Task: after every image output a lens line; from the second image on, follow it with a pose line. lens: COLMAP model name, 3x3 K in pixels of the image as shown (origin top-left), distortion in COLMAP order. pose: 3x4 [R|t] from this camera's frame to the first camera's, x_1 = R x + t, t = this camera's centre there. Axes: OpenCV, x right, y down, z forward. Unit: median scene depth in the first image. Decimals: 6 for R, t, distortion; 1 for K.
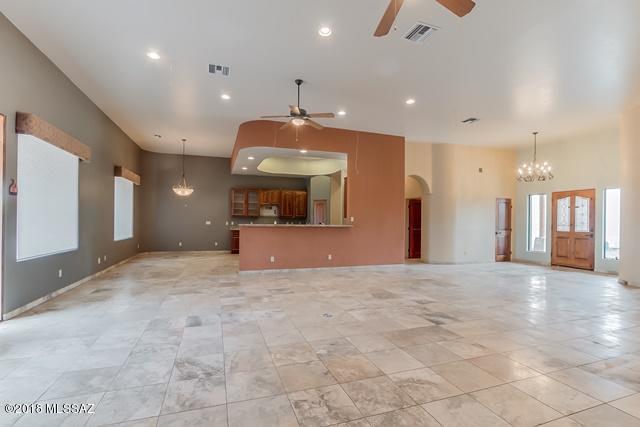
lens RADIAL K [[303.9, 0, 319.1], [0, 303.9, 217.6], [0, 0, 1]] dist [0.000656, 0.000062]
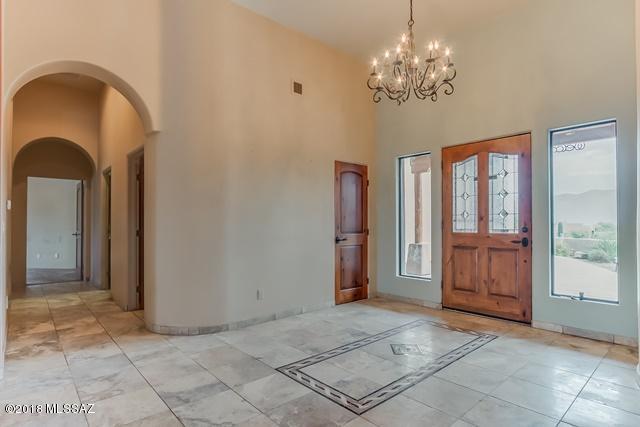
lens RADIAL K [[303.9, 0, 319.1], [0, 303.9, 217.6], [0, 0, 1]] dist [0.000656, 0.000062]
pose [[0.941629, -0.001232, 0.336649, 0.437567], [0.006571, 0.999870, -0.014721, 0.026635], [-0.336588, 0.016074, 0.941515, 0.632602]]
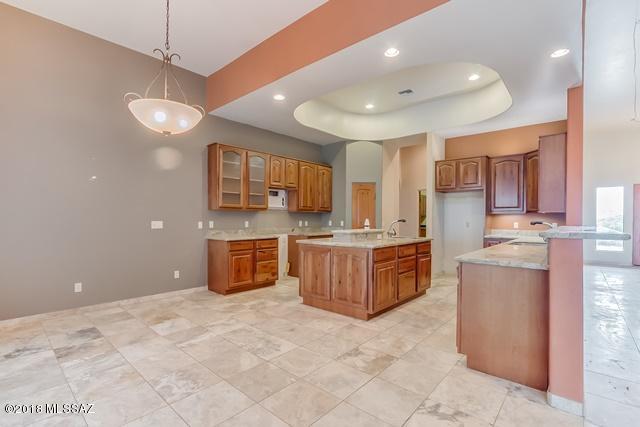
lens RADIAL K [[303.9, 0, 319.1], [0, 303.9, 217.6], [0, 0, 1]] dist [0.000656, 0.000062]
pose [[0.871578, -0.003778, 0.490243, -0.462022], [0.002266, 0.999991, 0.003678, 0.009398], [-0.490252, -0.002094, 0.871578, 0.674097]]
